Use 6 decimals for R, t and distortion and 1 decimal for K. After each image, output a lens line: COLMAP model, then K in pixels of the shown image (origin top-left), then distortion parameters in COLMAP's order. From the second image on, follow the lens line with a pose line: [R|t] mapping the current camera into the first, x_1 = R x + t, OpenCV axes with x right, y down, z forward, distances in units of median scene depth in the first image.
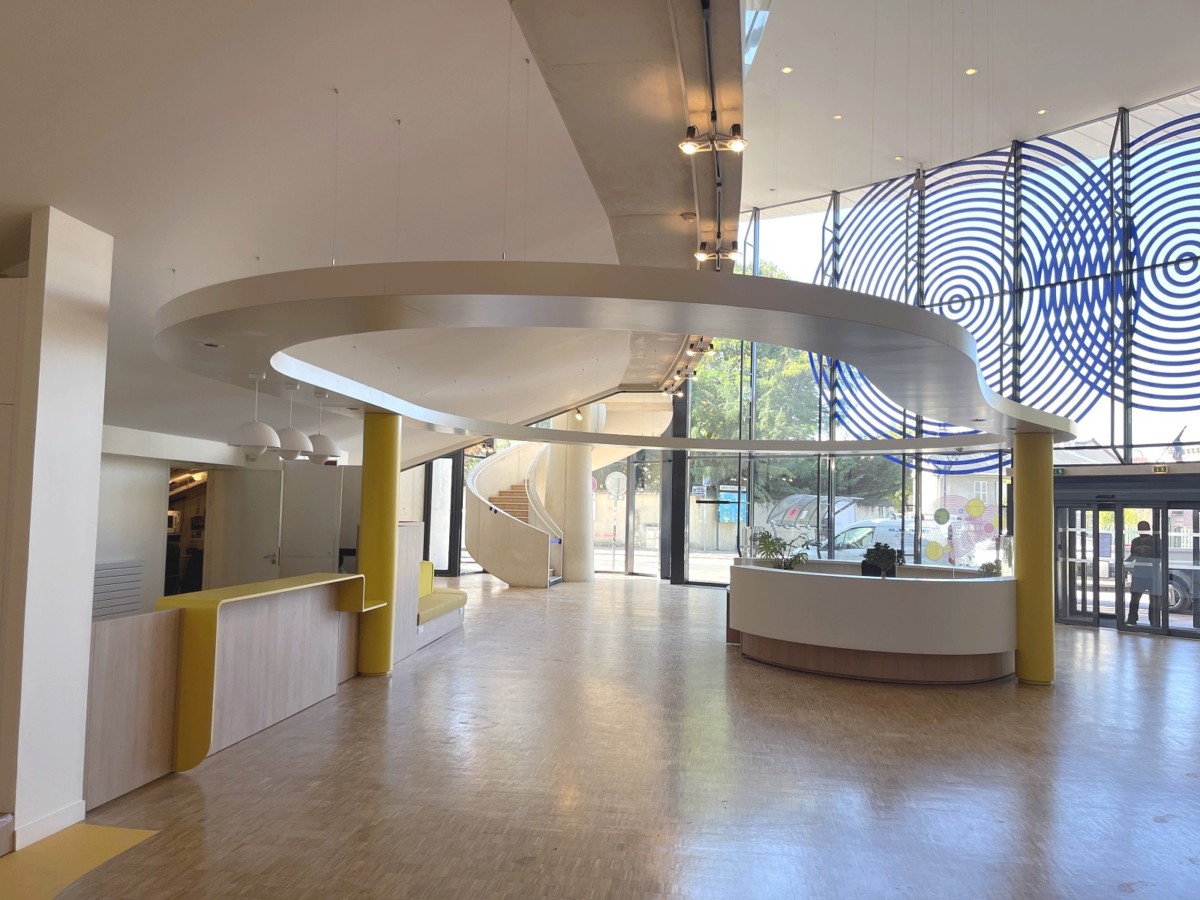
lens RADIAL K [[893.3, 0, 600.0], [0, 893.3, 450.0], [0, 0, 1]] dist [0.005659, 0.002050]
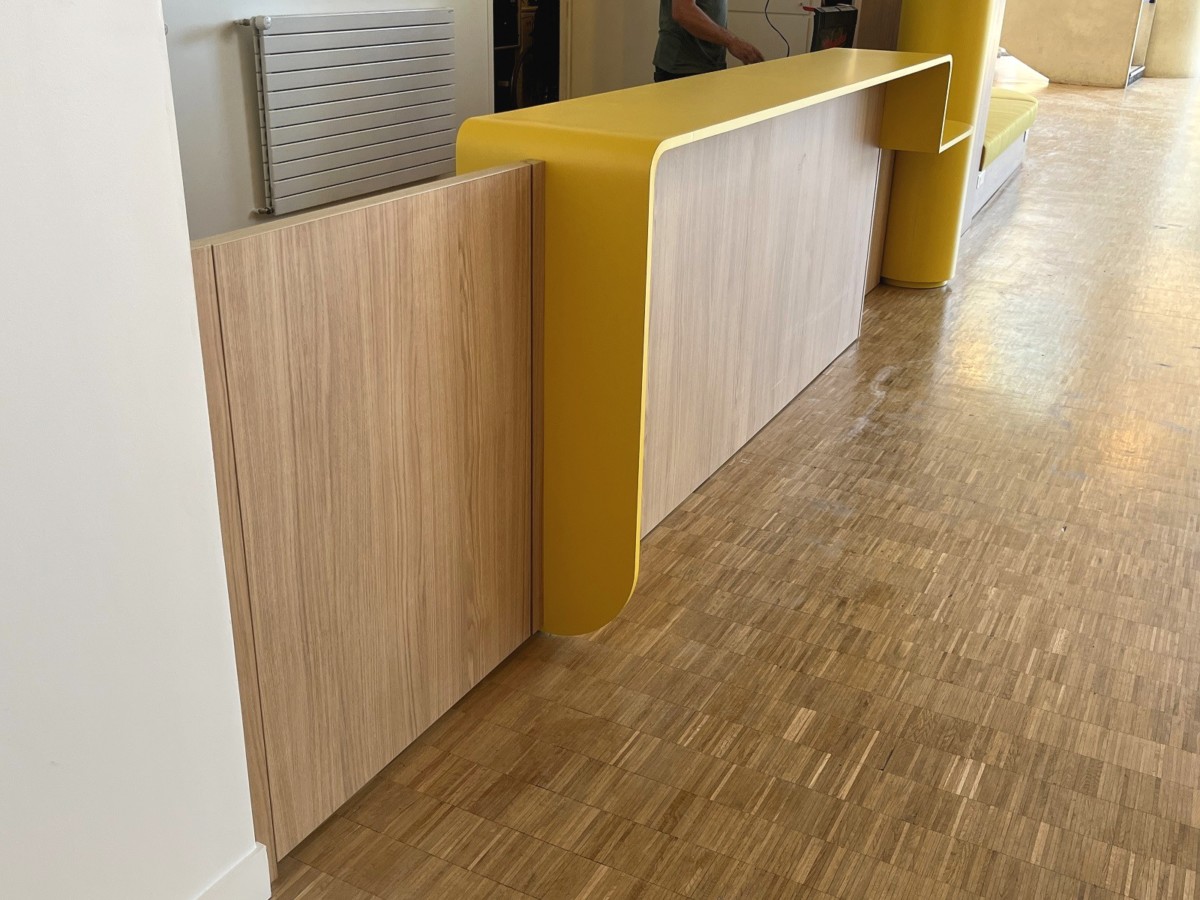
lens RADIAL K [[1197.9, 0, 600.0], [0, 1197.9, 450.0], [0, 0, 1]] dist [0.050923, -0.007915]
pose [[0.931517, 0.142063, -0.334805, -0.238585], [0.019238, 0.900023, 0.435417, 0.071414], [0.363189, -0.412040, 0.835654, 0.503898]]
